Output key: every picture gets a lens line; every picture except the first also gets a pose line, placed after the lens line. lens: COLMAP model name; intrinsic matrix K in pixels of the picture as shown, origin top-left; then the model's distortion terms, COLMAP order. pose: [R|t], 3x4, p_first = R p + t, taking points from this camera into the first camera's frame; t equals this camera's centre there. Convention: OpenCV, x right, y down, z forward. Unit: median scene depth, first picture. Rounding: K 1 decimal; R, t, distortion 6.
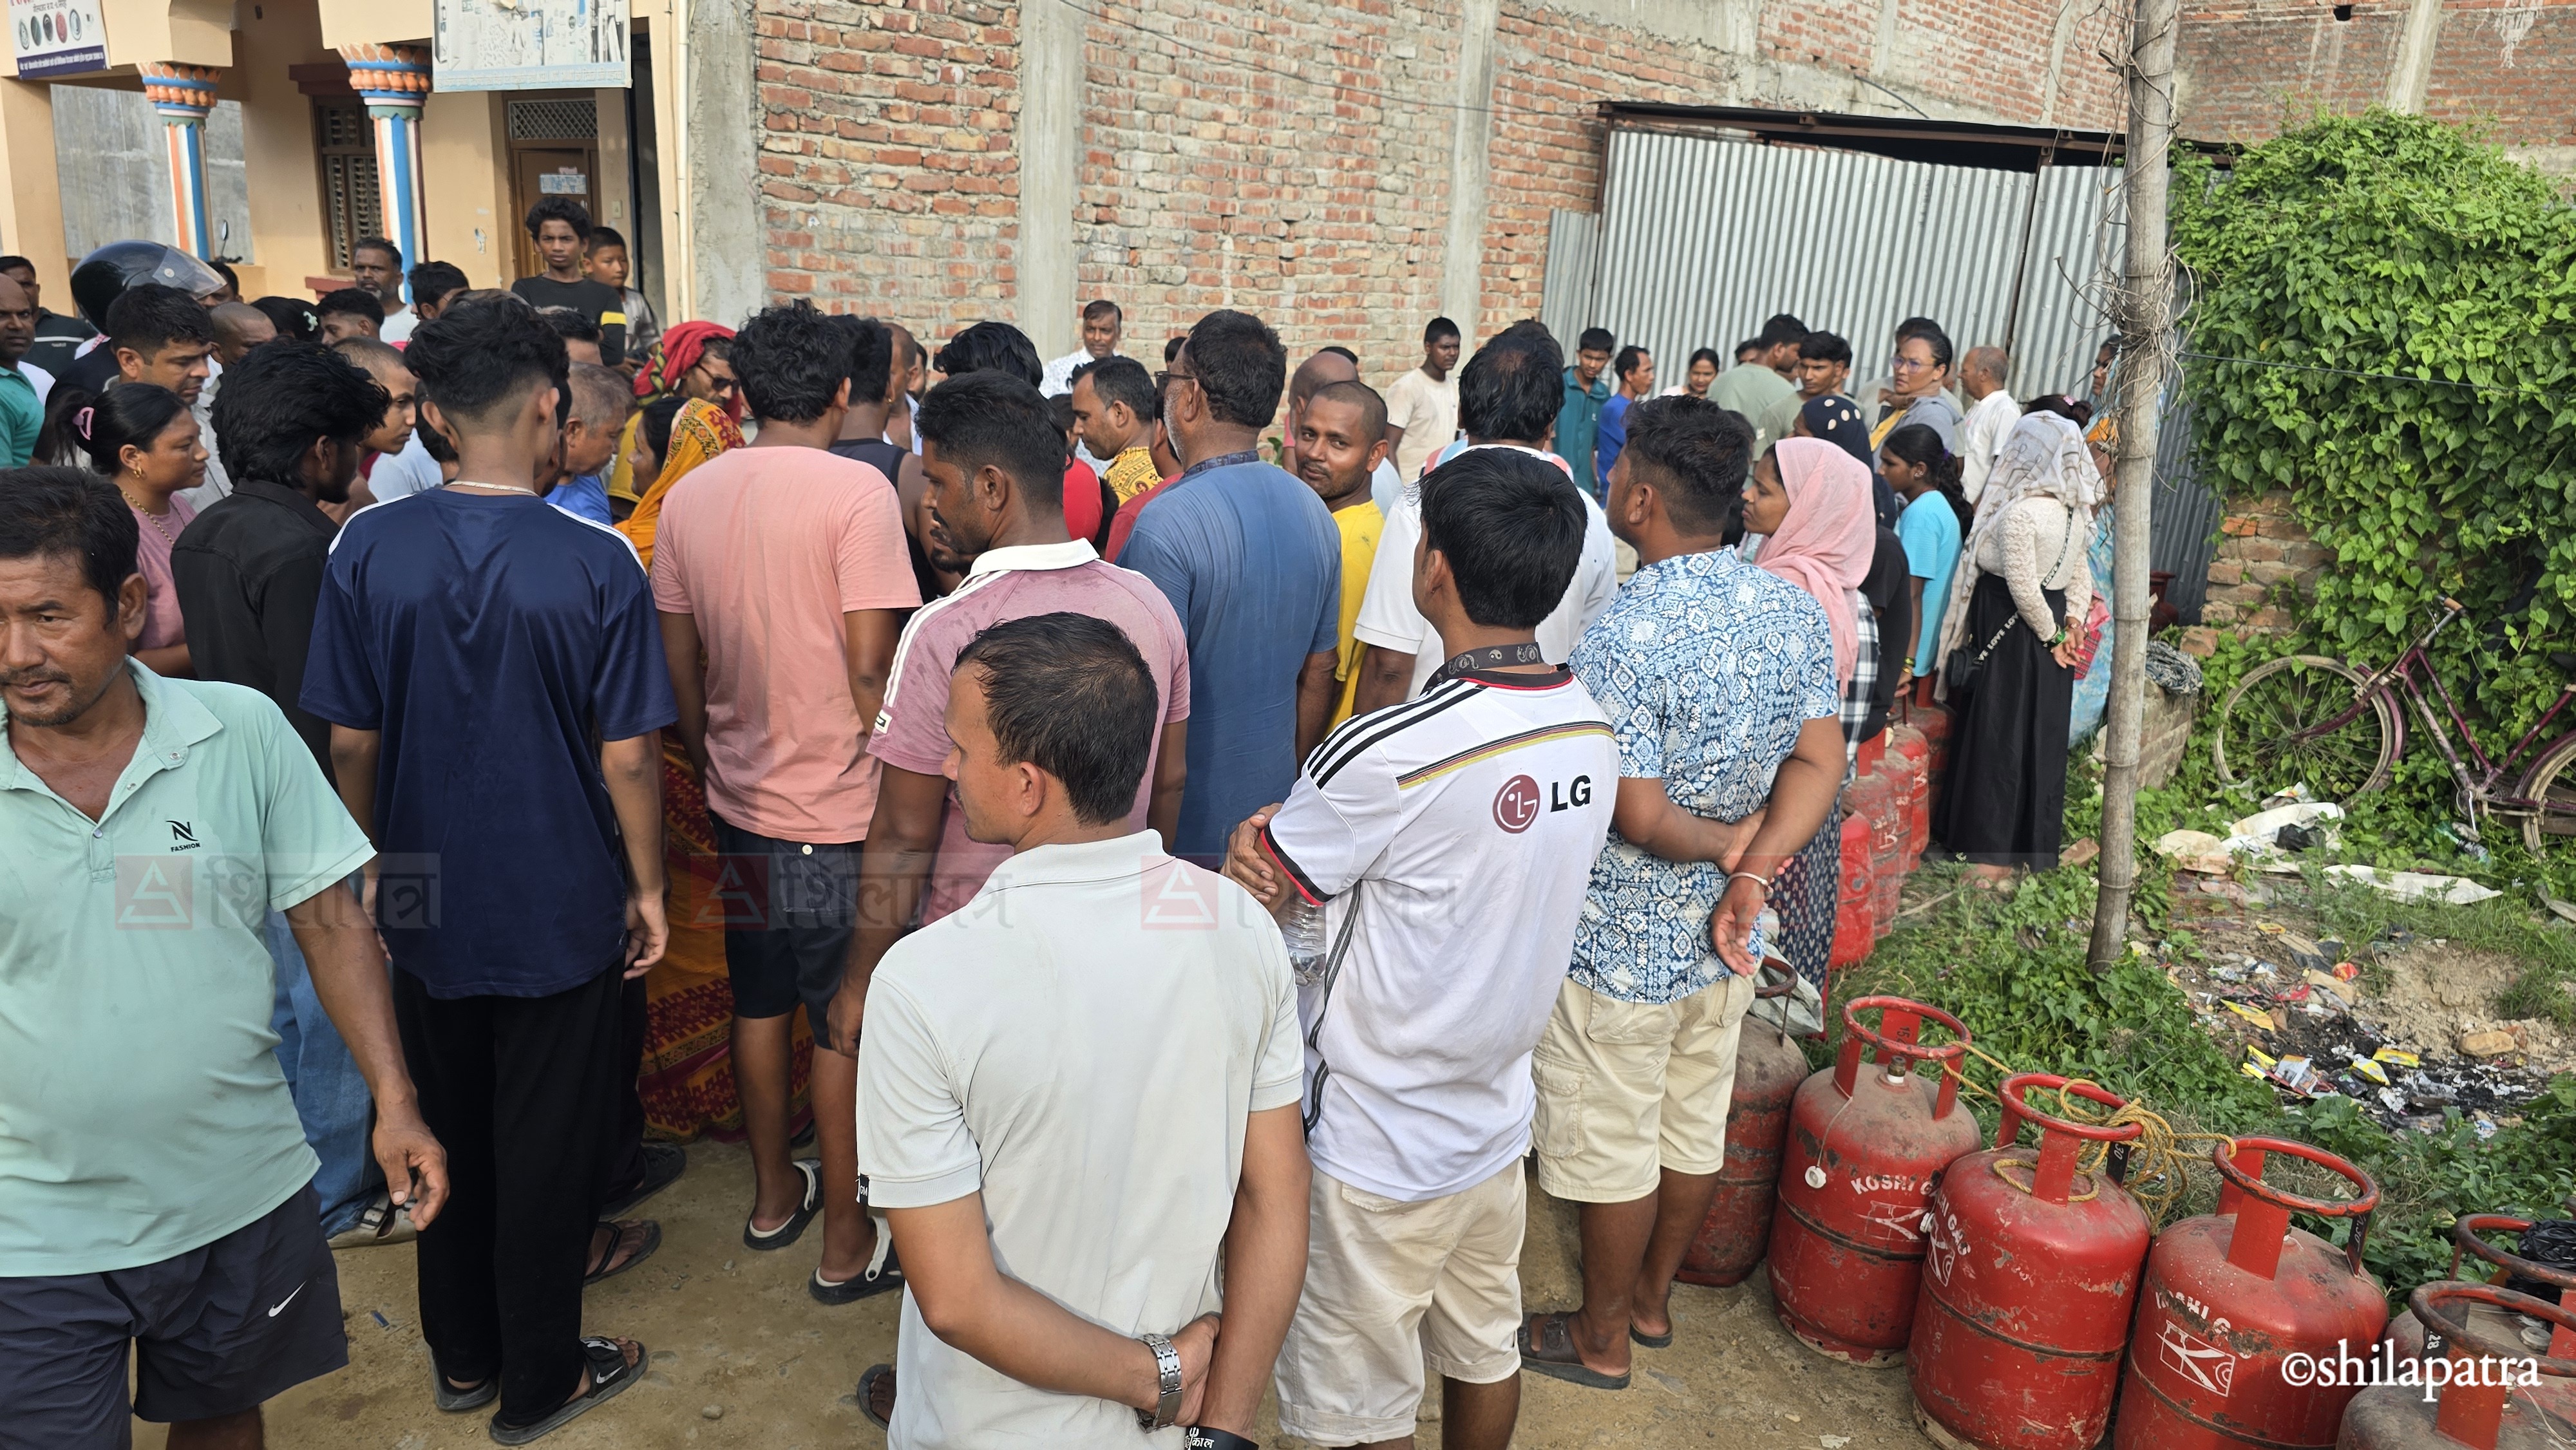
lens RADIAL K [[1730.4, 0, 1285.6], [0, 1730.4, 720.9], [0, 0, 1]] dist [0.029348, -0.012329]
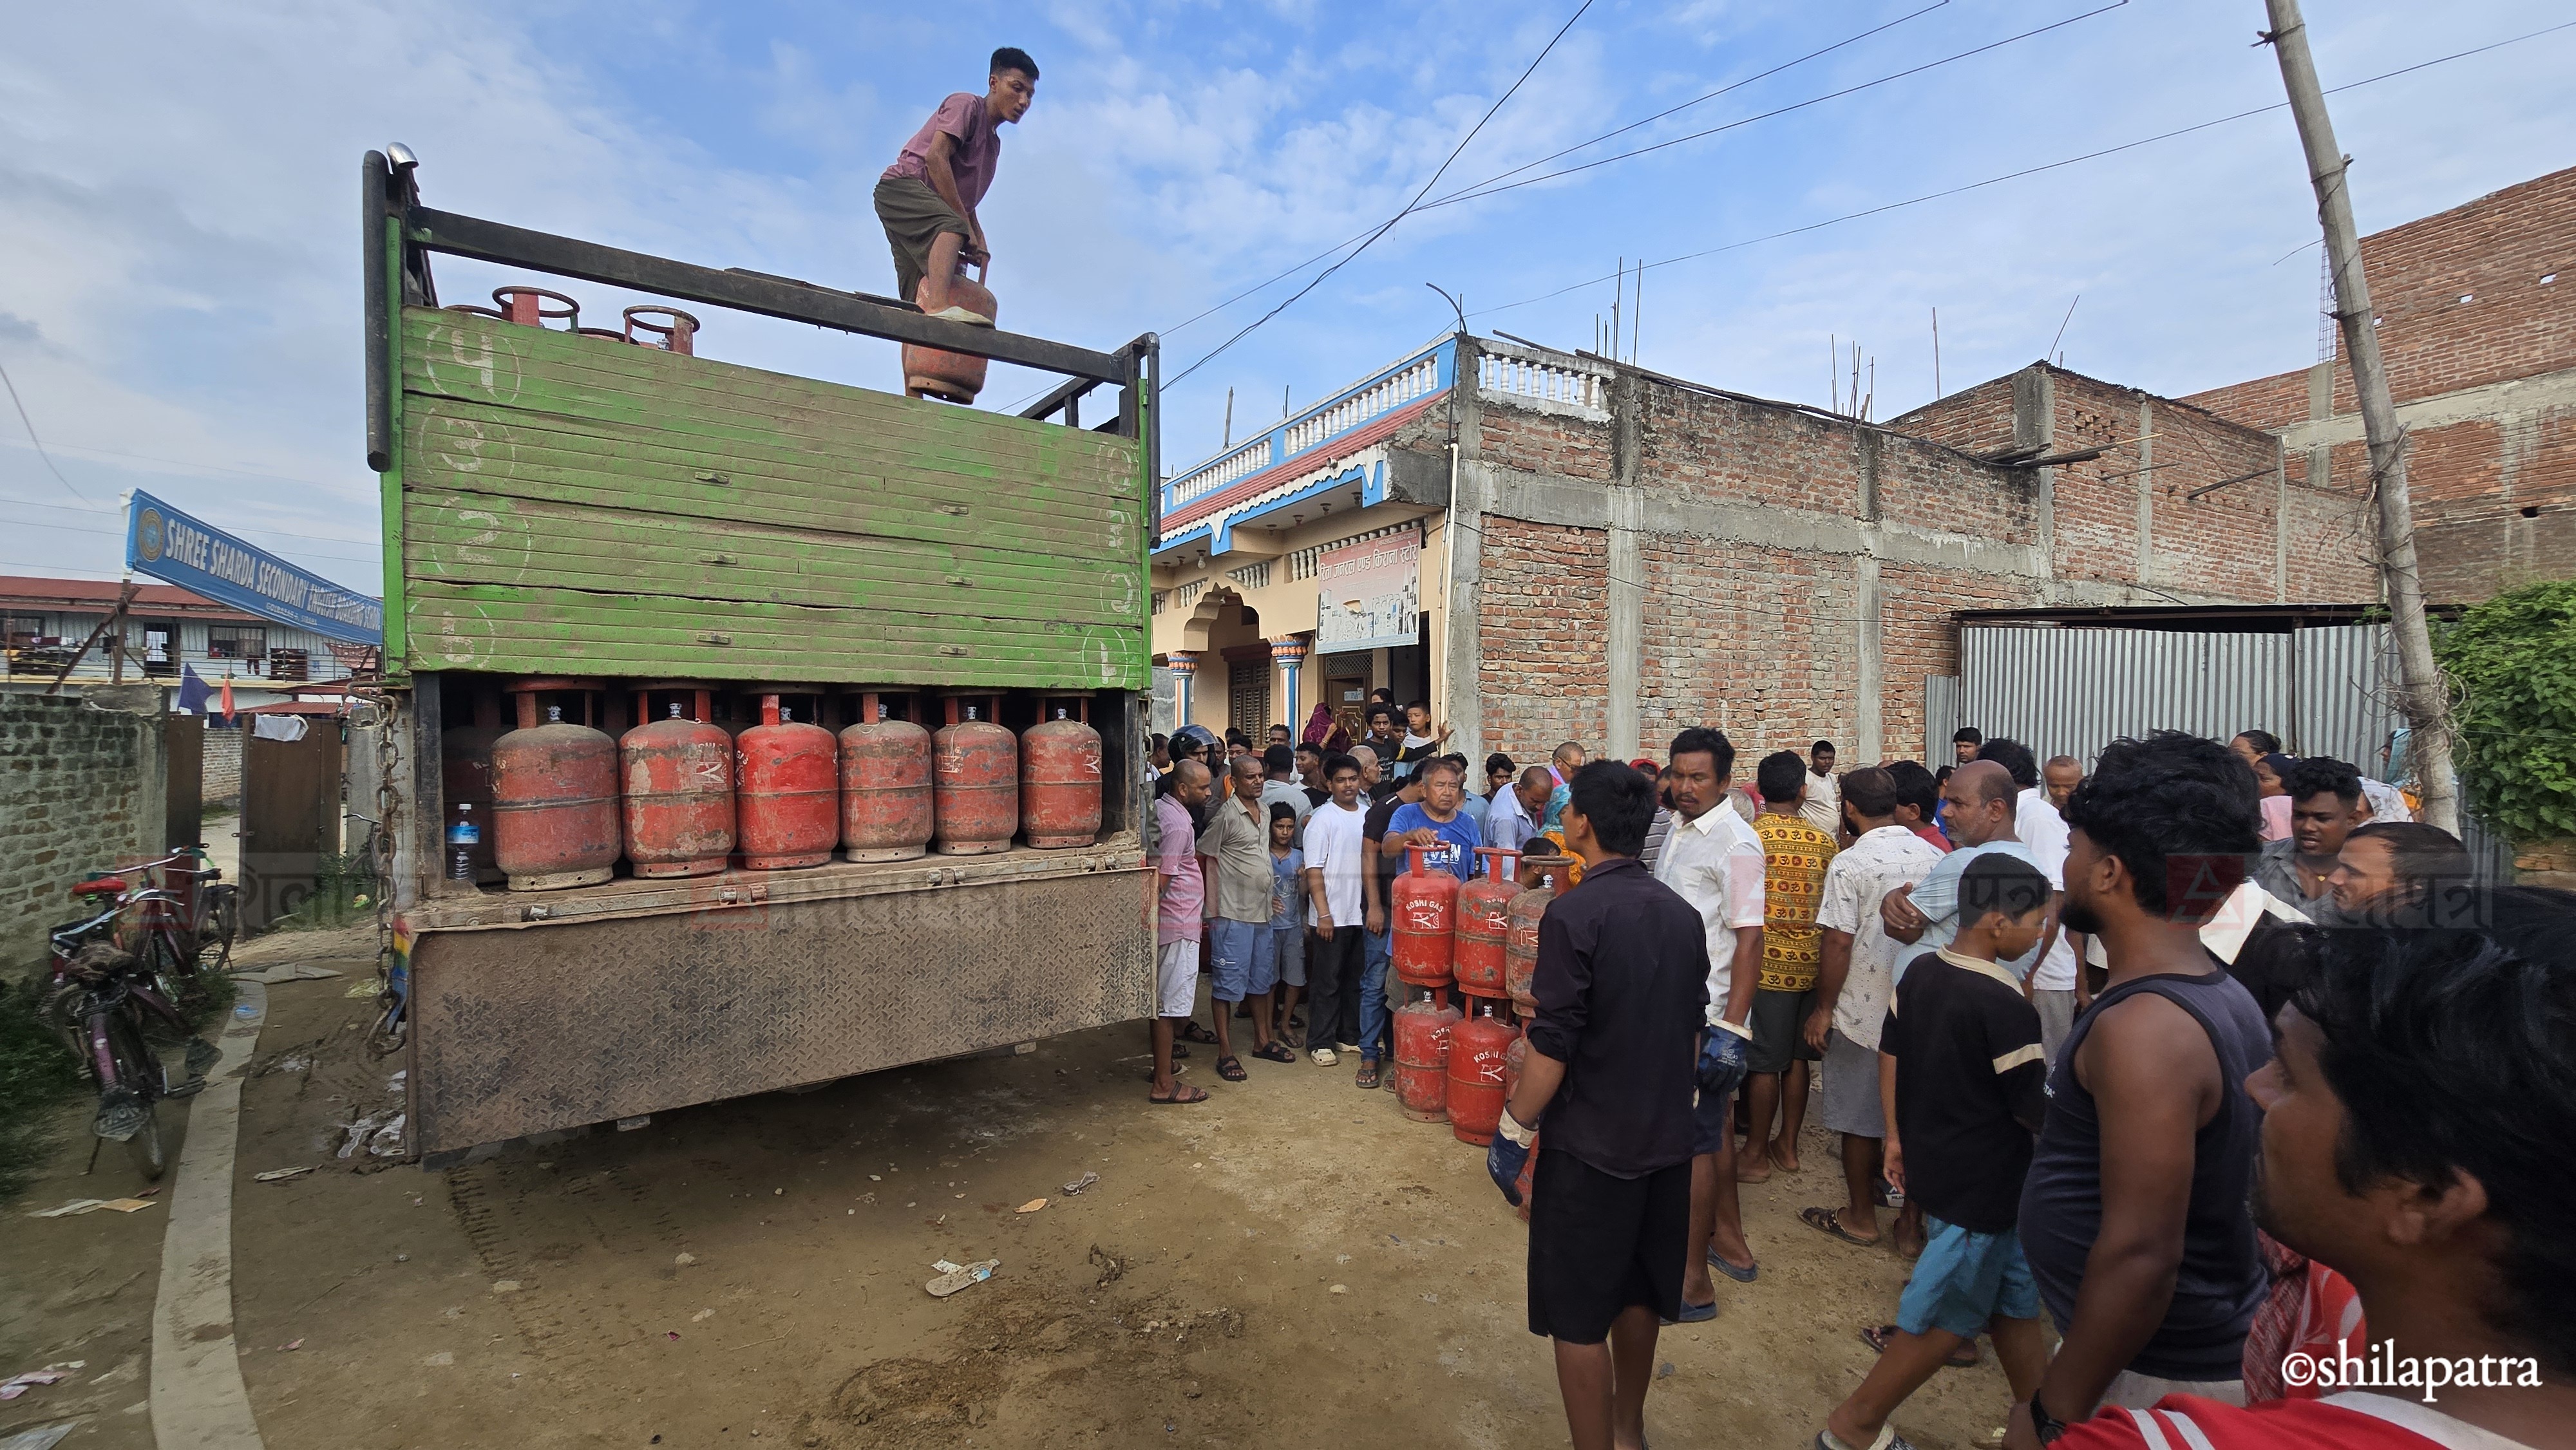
lens RADIAL K [[1095.7, 0, 1283.1], [0, 1095.7, 729.4], [0, 0, 1]] dist [0.004558, 0.004079]
pose [[0.944835, -0.046681, -0.324202, -0.100410], [-0.040035, 0.965913, -0.255753, 0.052242], [0.325090, 0.254624, 0.910760, -0.152056]]
